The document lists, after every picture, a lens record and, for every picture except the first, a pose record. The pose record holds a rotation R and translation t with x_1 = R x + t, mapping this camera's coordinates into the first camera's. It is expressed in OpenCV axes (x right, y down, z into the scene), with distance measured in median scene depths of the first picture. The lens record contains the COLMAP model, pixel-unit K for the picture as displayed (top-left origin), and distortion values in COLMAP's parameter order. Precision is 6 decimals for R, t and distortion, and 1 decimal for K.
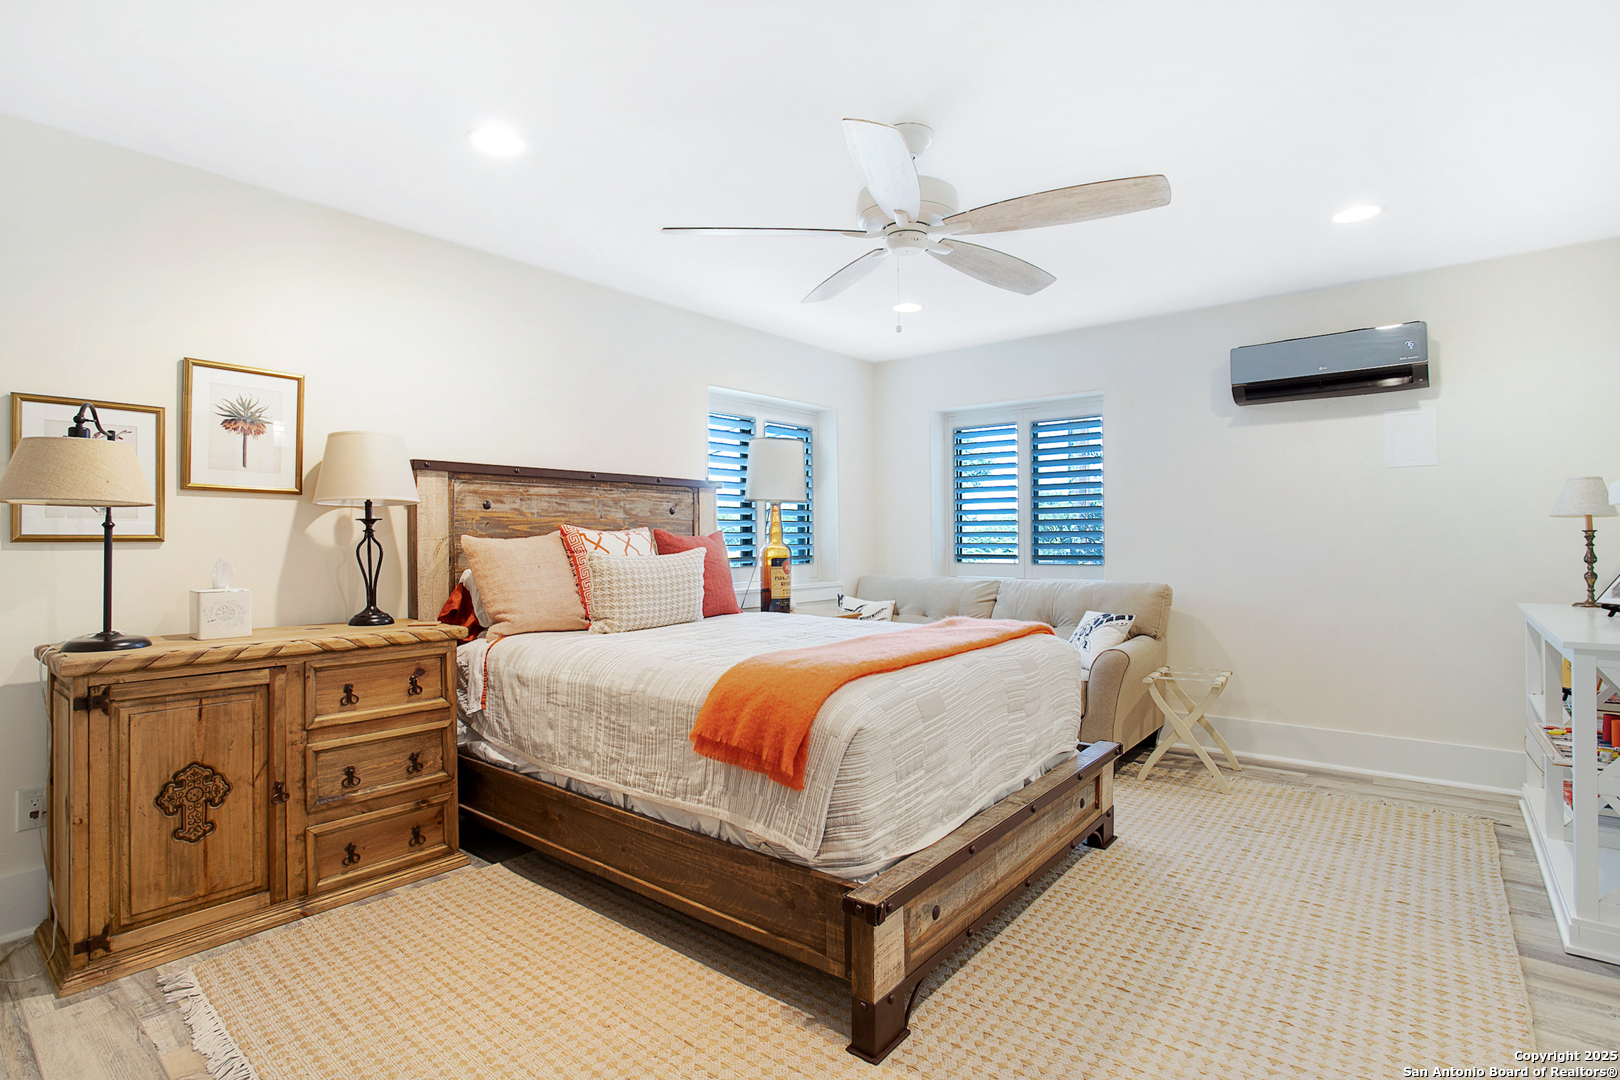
lens RADIAL K [[782.1, 0, 838.1], [0, 782.1, 545.0], [0, 0, 1]] dist [-0.049929, -0.000424]
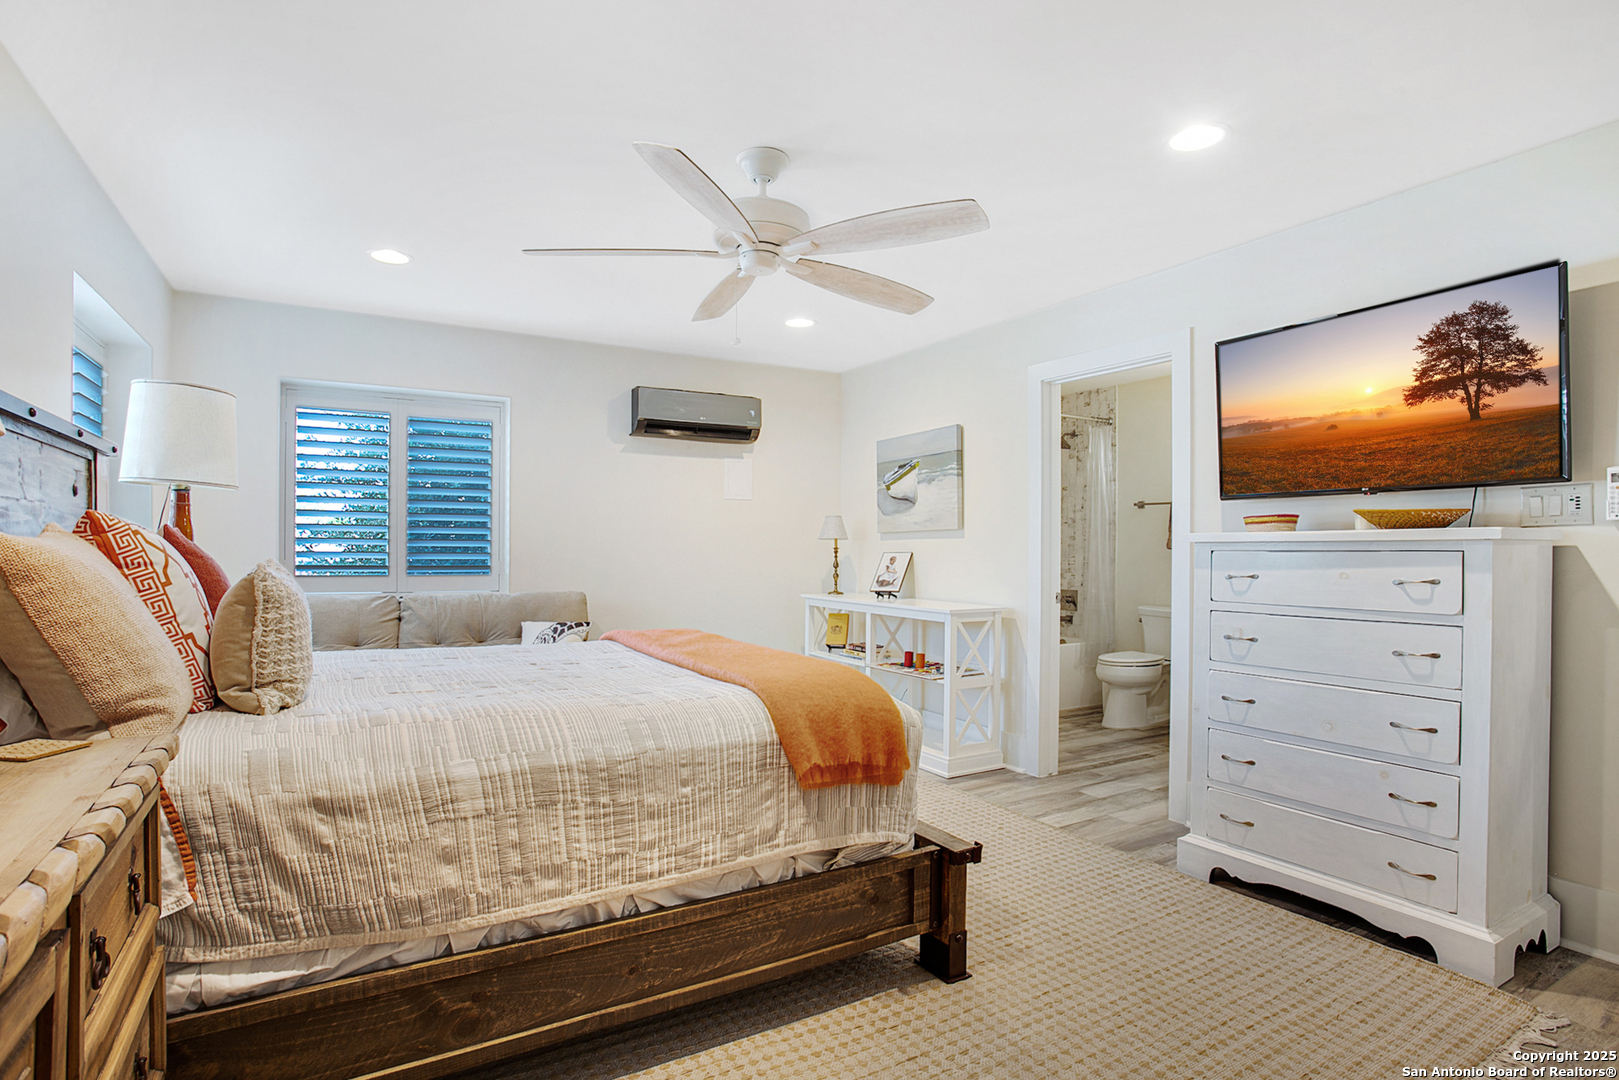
lens RADIAL K [[787.2, 0, 805.9], [0, 787.2, 561.9], [0, 0, 1]] dist [-0.060493, 0.021527]
pose [[0.378043, -0.003408, 0.925782, -0.826864], [-0.006736, 0.999957, 0.006432, 0.000299], [-0.925764, -0.008668, 0.378003, 0.531668]]
